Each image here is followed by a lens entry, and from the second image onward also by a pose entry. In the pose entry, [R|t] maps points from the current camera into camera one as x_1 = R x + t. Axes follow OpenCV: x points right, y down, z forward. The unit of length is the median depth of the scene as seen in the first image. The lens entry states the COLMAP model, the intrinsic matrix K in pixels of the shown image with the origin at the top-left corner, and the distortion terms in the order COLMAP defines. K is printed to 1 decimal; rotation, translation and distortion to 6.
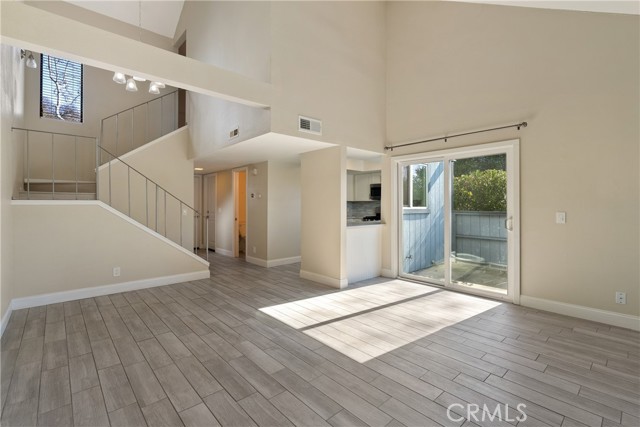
lens RADIAL K [[294.7, 0, 319.1], [0, 294.7, 210.7], [0, 0, 1]] dist [-0.001816, -0.000017]
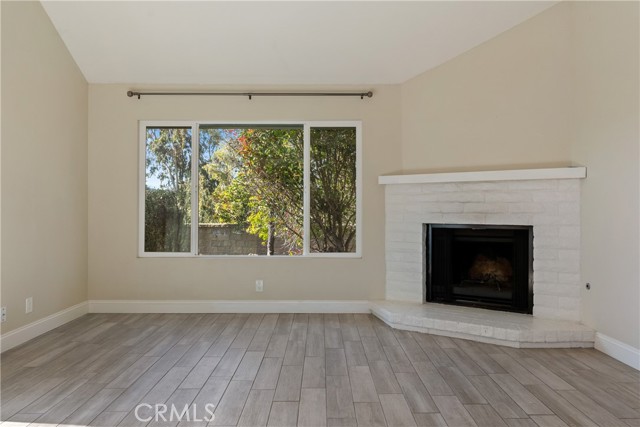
lens RADIAL K [[447.4, 0, 320.9], [0, 447.4, 205.7], [0, 0, 1]] dist [0.002956, 0.003288]
pose [[-0.743461, 0.004009, 0.668767, -0.350445], [0.015152, 0.999826, 0.010850, 0.013632], [-0.668607, 0.018200, -0.743393, 1.232641]]
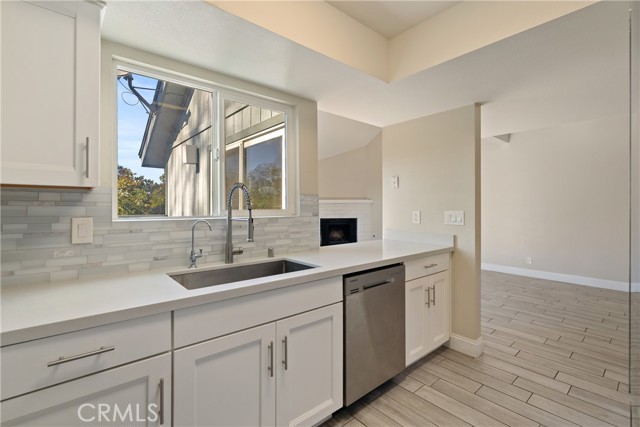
lens RADIAL K [[287.9, 0, 320.9], [0, 287.9, 210.7], [0, 0, 1]] dist [-0.004313, 0.000792]
pose [[-0.999808, -0.000037, 0.019576, 0.308300], [0.000547, 0.999555, 0.029838, -0.045331], [-0.019568, 0.029843, -0.999363, 2.367137]]
